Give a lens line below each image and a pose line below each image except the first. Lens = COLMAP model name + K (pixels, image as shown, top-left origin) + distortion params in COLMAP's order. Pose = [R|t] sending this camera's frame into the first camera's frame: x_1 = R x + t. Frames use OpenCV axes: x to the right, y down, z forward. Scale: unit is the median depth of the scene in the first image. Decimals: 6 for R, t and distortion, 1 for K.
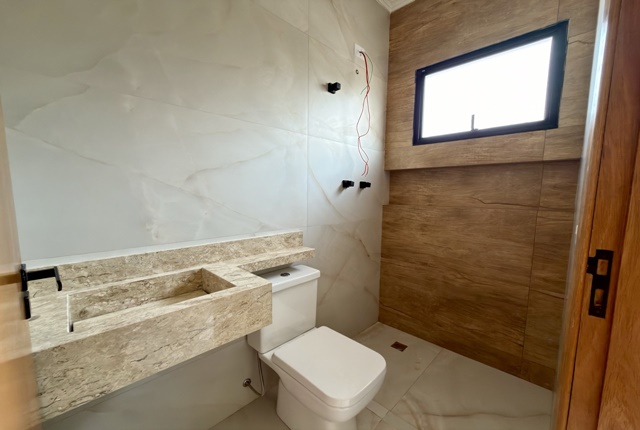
lens RADIAL K [[257.5, 0, 320.5], [0, 257.5, 221.6], [0, 0, 1]] dist [0.000043, -0.000120]
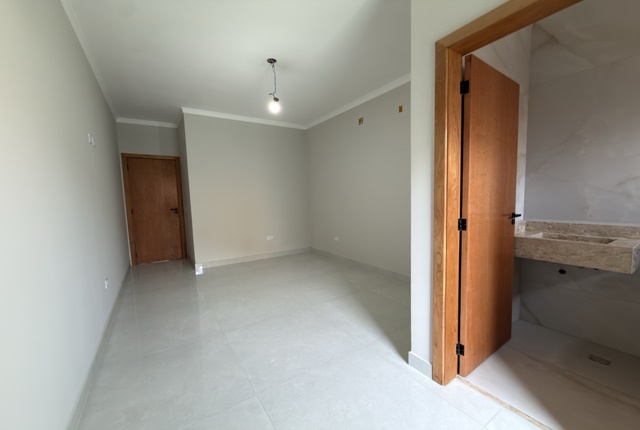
lens RADIAL K [[257.5, 0, 320.0], [0, 257.5, 219.1], [0, 0, 1]] dist [0.000043, -0.000120]
pose [[-0.201977, 0.083404, -0.975833, 1.667198], [-0.091110, 0.990447, 0.103511, 0.065302], [0.975143, 0.109815, -0.192448, -0.589341]]
